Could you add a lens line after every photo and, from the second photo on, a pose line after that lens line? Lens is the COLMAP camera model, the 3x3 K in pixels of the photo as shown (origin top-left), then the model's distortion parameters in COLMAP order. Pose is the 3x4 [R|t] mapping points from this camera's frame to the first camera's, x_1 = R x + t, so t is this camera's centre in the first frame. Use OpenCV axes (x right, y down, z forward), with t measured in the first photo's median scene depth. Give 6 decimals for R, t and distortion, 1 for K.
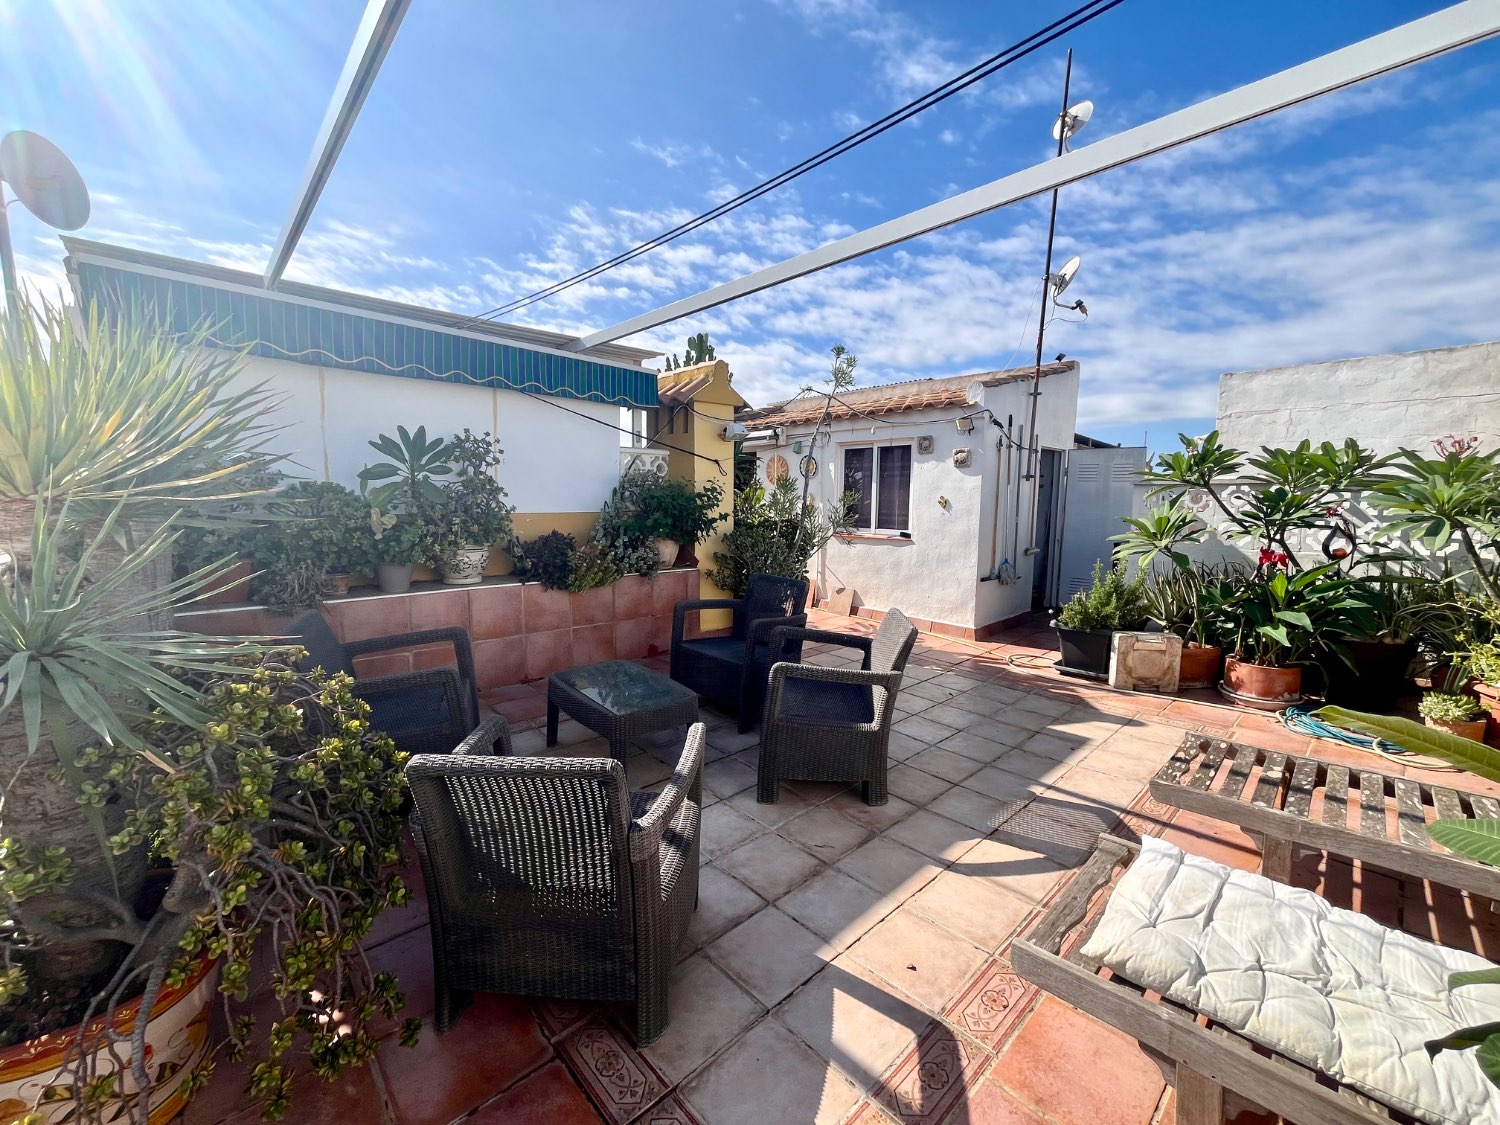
lens RADIAL K [[607.3, 0, 753.0], [0, 607.3, 565.8], [0, 0, 1]] dist [-0.003281, 0.000316]
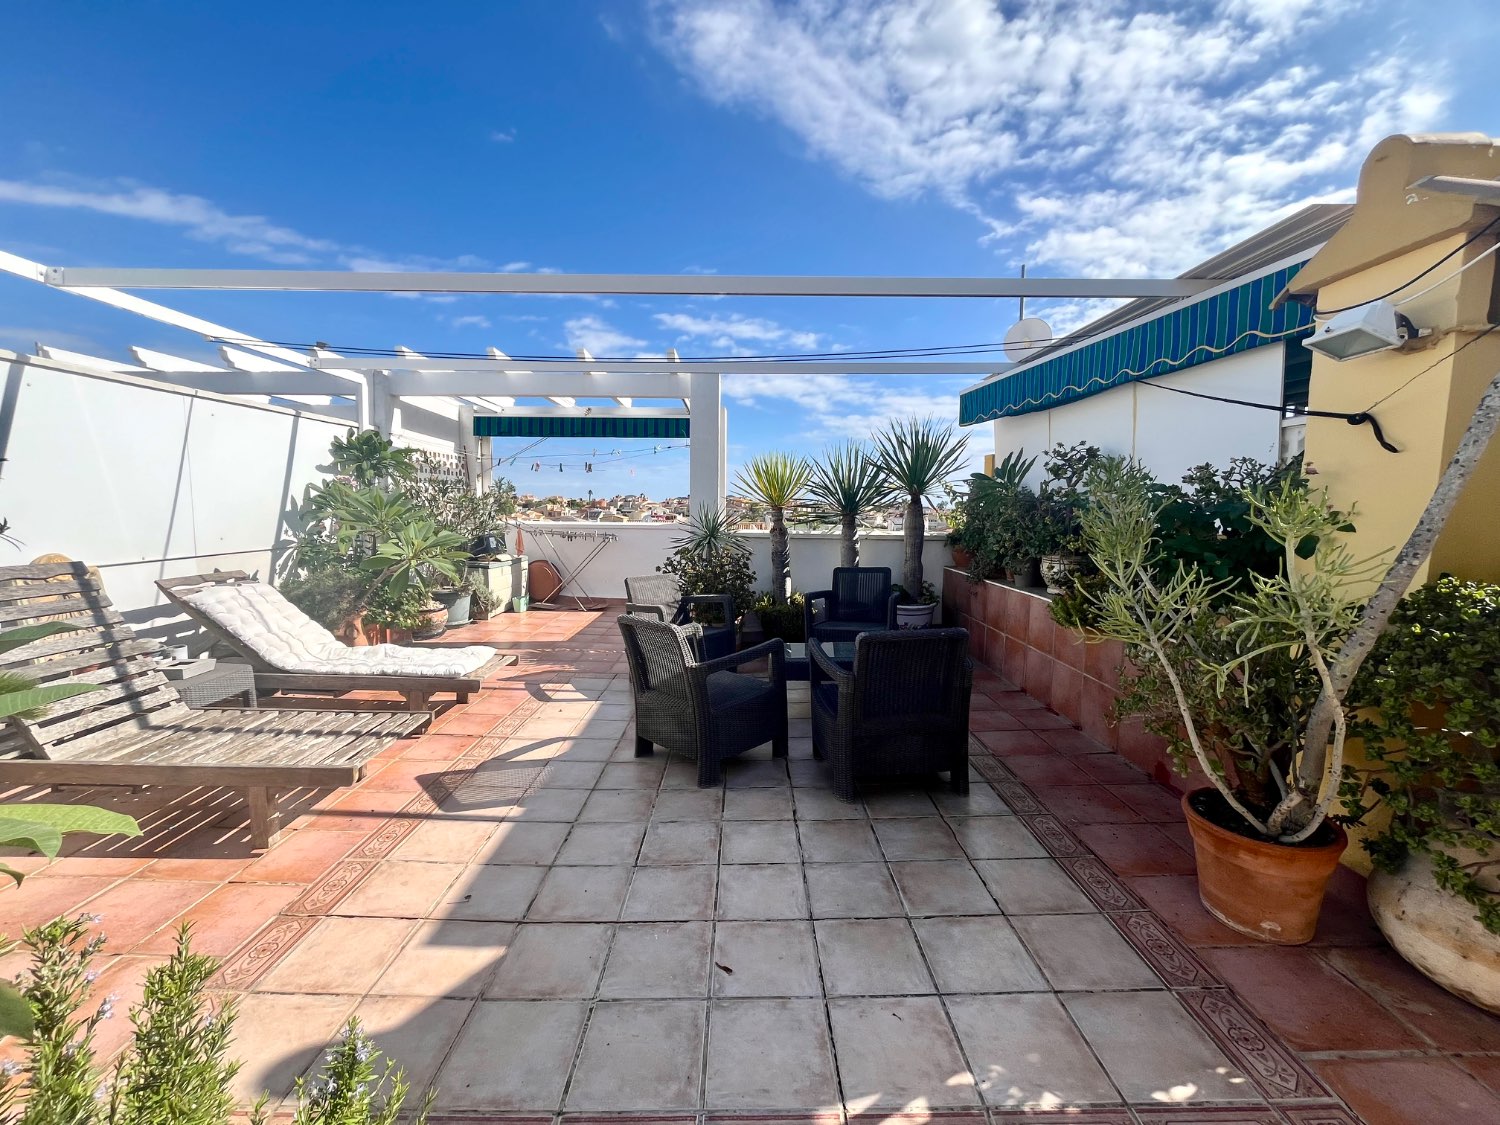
lens RADIAL K [[607.3, 0, 745.6], [0, 607.3, 558.9], [0, 0, 1]] dist [-0.003281, 0.000316]
pose [[-0.679278, 0.059788, -0.731442, 0.939123], [-0.096747, 0.980682, 0.170009, -0.221707], [0.727476, 0.186248, -0.660371, 1.904223]]
